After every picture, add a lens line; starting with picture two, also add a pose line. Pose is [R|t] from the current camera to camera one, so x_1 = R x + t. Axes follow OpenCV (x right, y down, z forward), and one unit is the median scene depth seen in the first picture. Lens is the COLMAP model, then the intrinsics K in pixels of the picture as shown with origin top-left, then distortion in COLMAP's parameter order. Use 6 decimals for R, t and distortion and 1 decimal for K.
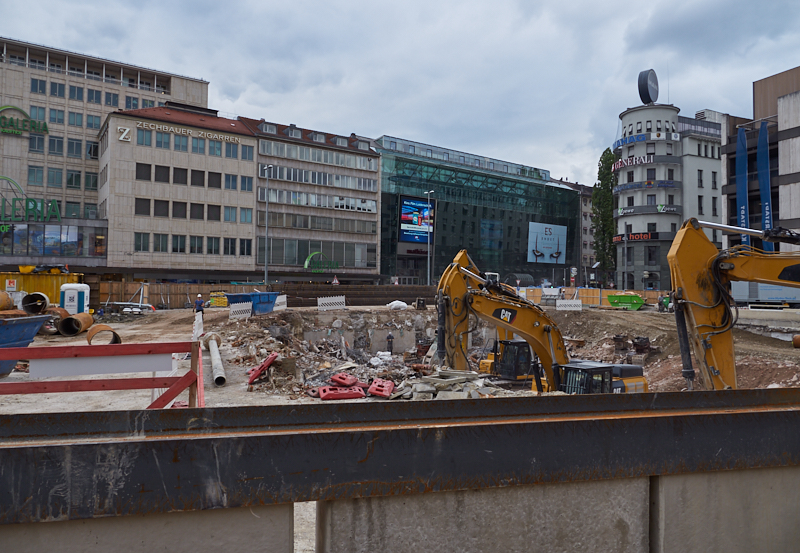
lens RADIAL K [[552.1, 0, 397.5], [0, 552.1, 272.6], [0, 0, 1]] dist [-0.008532, 0.007378]
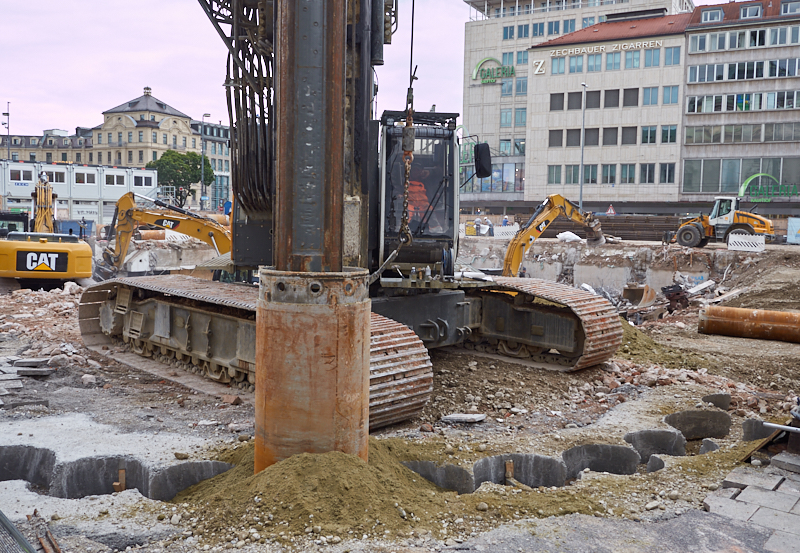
lens RADIAL K [[746.6, 0, 397.9], [0, 746.6, 274.7], [0, 0, 1]] dist [0.009695, 0.000000]
pose [[0.453397, 0.066043, -0.888858, 0.548490], [0.011264, 0.996747, 0.079805, 0.012056], [0.891237, -0.046196, 0.451178, 0.124259]]
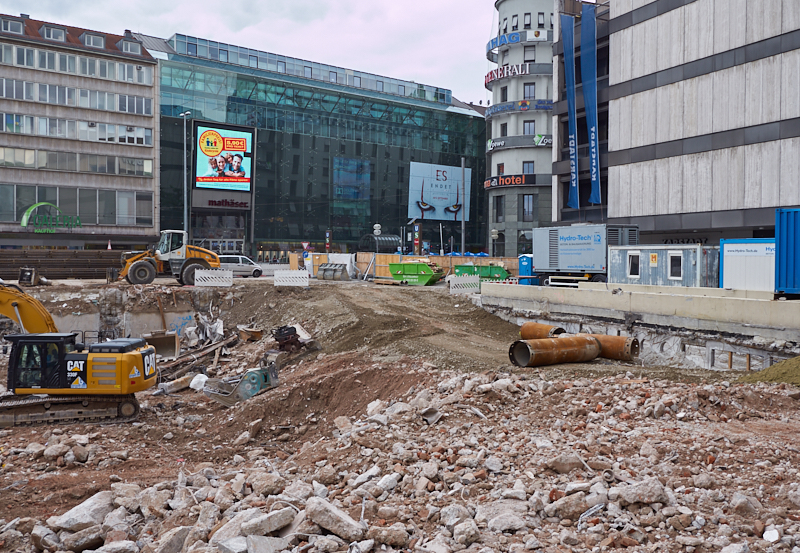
lens RADIAL K [[746.6, 0, 394.7], [0, 746.6, 267.8], [0, 0, 1]] dist [0.009695, 0.000000]
pose [[0.999079, -0.003892, 0.042722, 0.259853], [0.002079, 0.999099, 0.042398, 0.005174], [-0.042849, -0.042270, 0.998187, 0.056048]]
